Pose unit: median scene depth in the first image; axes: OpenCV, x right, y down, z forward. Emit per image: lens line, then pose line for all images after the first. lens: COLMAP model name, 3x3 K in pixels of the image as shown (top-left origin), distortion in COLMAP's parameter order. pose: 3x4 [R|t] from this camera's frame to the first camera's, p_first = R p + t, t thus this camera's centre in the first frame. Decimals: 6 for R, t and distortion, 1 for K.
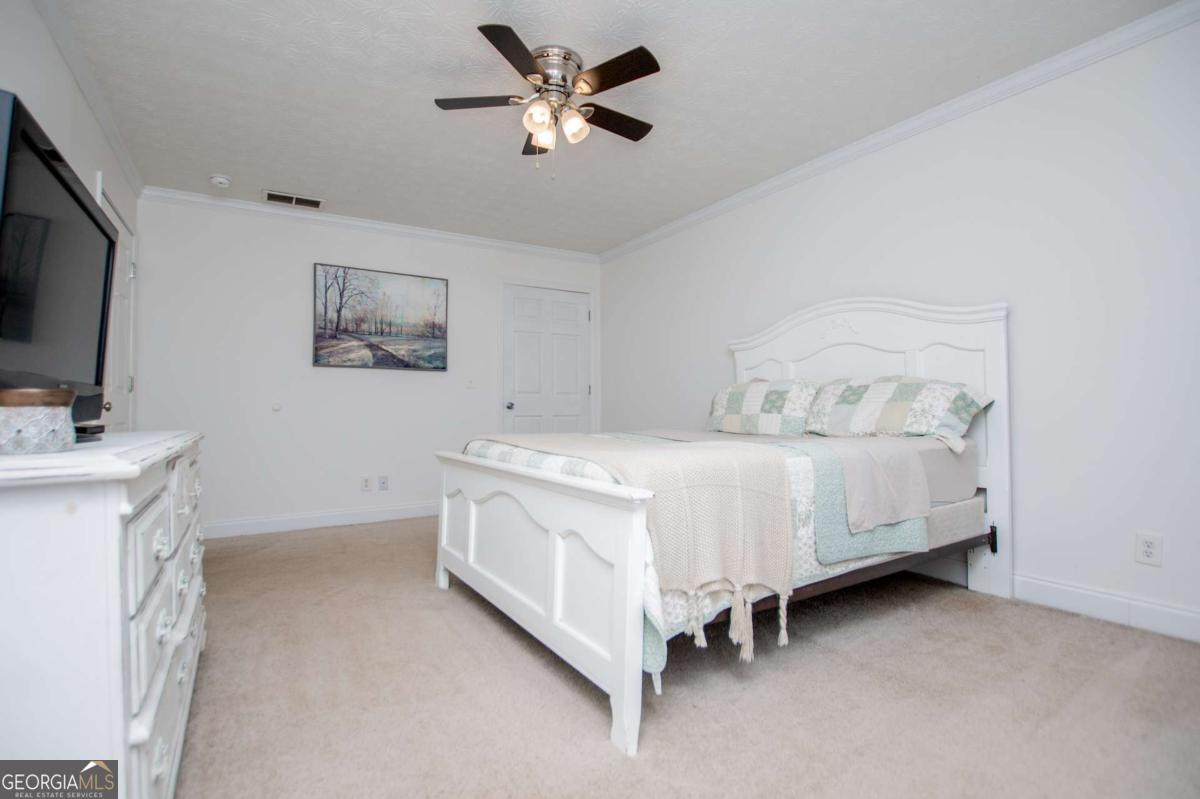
lens RADIAL K [[552.0, 0, 600.0], [0, 552.0, 399.5], [0, 0, 1]] dist [-0.020781, -0.000055]
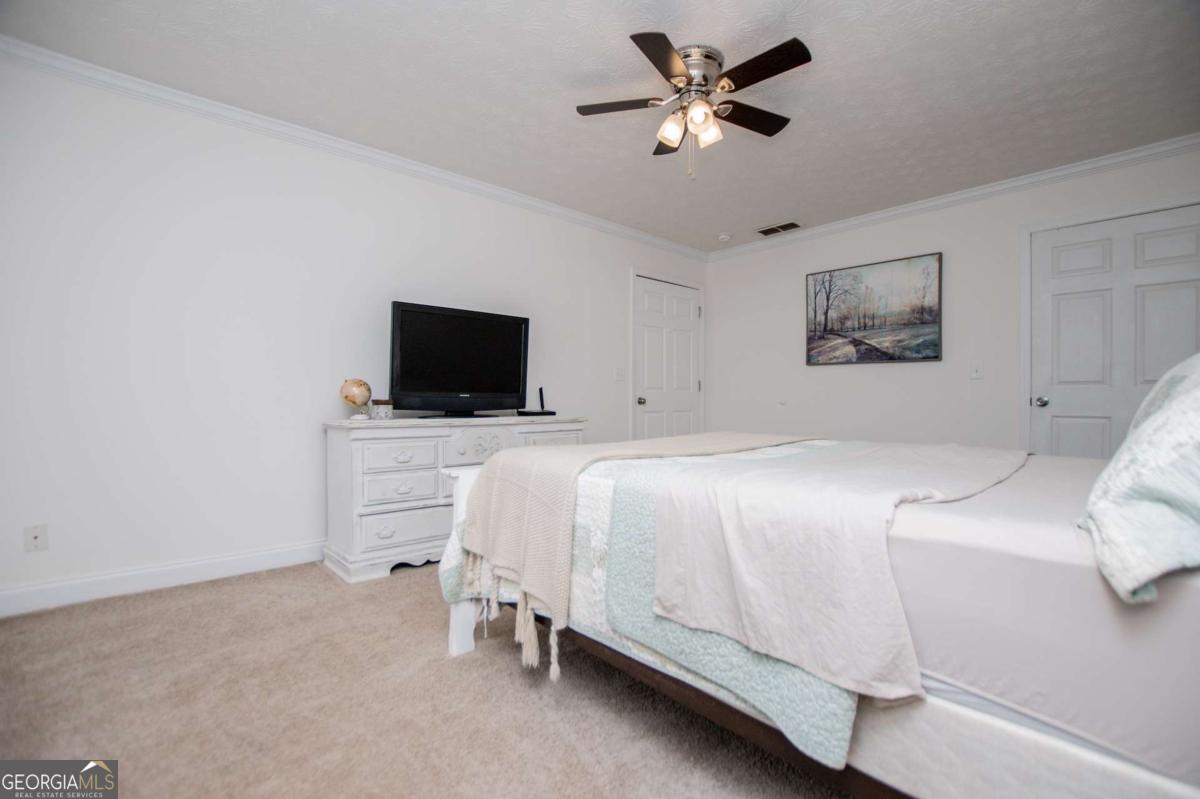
lens RADIAL K [[533.9, 0, 600.0], [0, 533.9, 399.5], [0, 0, 1]] dist [-0.029961, -0.000086]
pose [[0.172079, 0.006871, -0.985059, 0.469478], [0.012284, 0.999883, 0.009120, -0.005495], [0.985007, -0.013670, 0.171974, 0.369850]]
